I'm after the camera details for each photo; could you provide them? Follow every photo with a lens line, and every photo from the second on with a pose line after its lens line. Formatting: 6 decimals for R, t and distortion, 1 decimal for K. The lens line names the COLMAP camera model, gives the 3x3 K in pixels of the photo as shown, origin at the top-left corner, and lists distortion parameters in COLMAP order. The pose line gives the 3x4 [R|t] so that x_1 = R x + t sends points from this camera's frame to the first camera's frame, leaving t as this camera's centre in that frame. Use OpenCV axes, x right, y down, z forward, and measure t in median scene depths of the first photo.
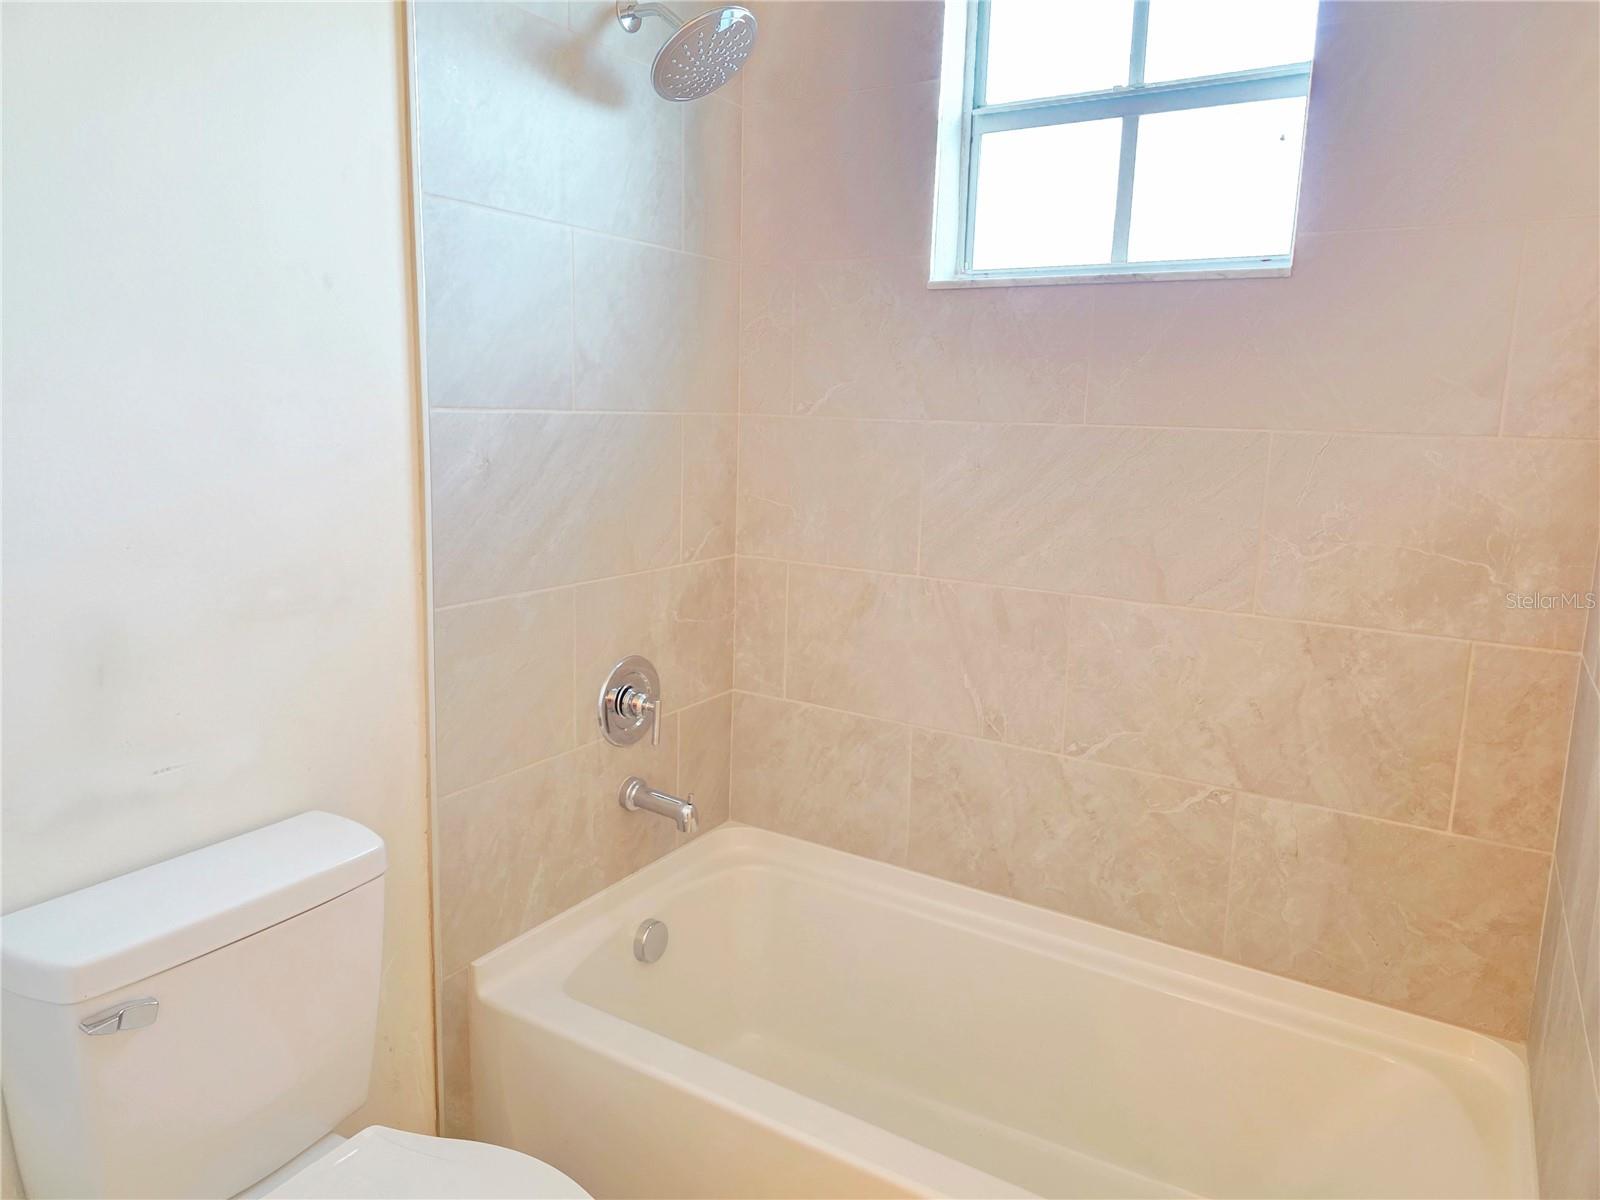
lens RADIAL K [[1107.8, 0, 797.6], [0, 1107.8, 576.8], [0, 0, 1]] dist [0.070803, -0.071107]
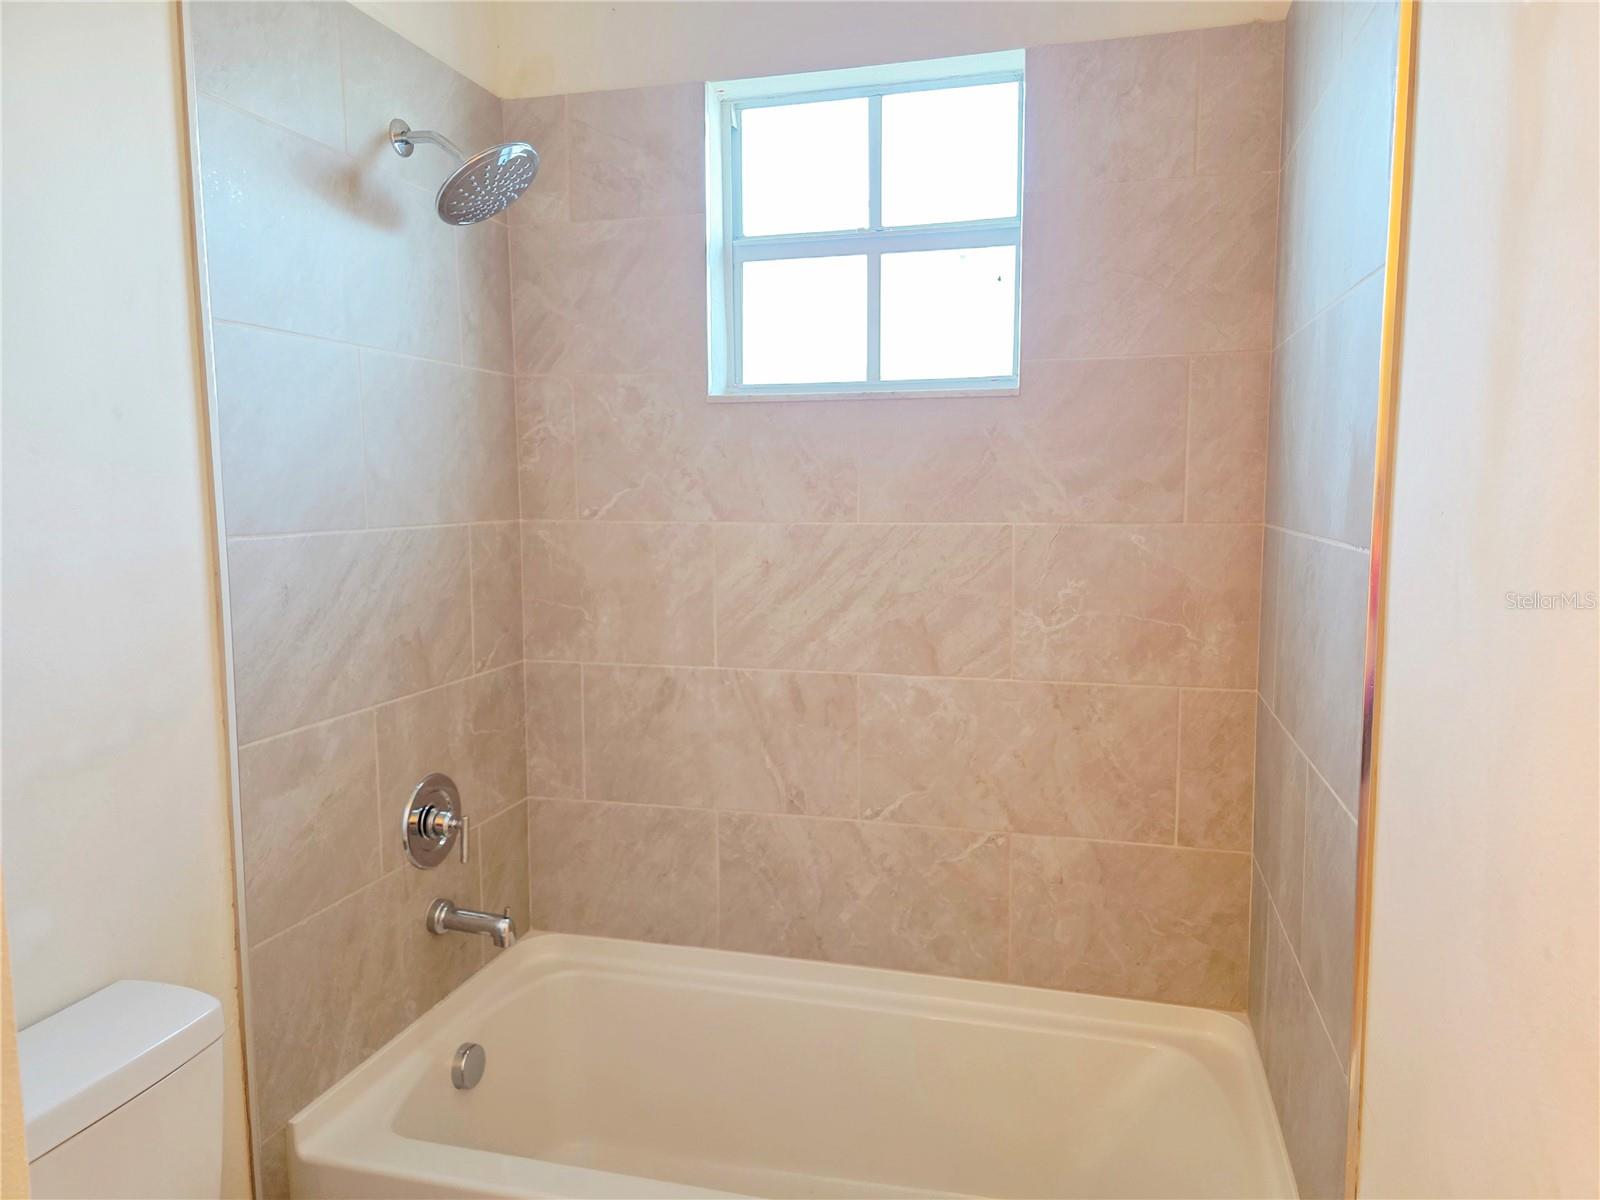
lens RADIAL K [[1107.8, 0, 836.6], [0, 1107.8, 595.6], [0, 0, 1]] dist [0.070803, -0.071107]
pose [[0.953645, -0.060751, 0.294737, -0.097447], [0.076364, 0.996206, -0.041744, -0.017765], [-0.291083, 0.062316, 0.954666, -0.056122]]
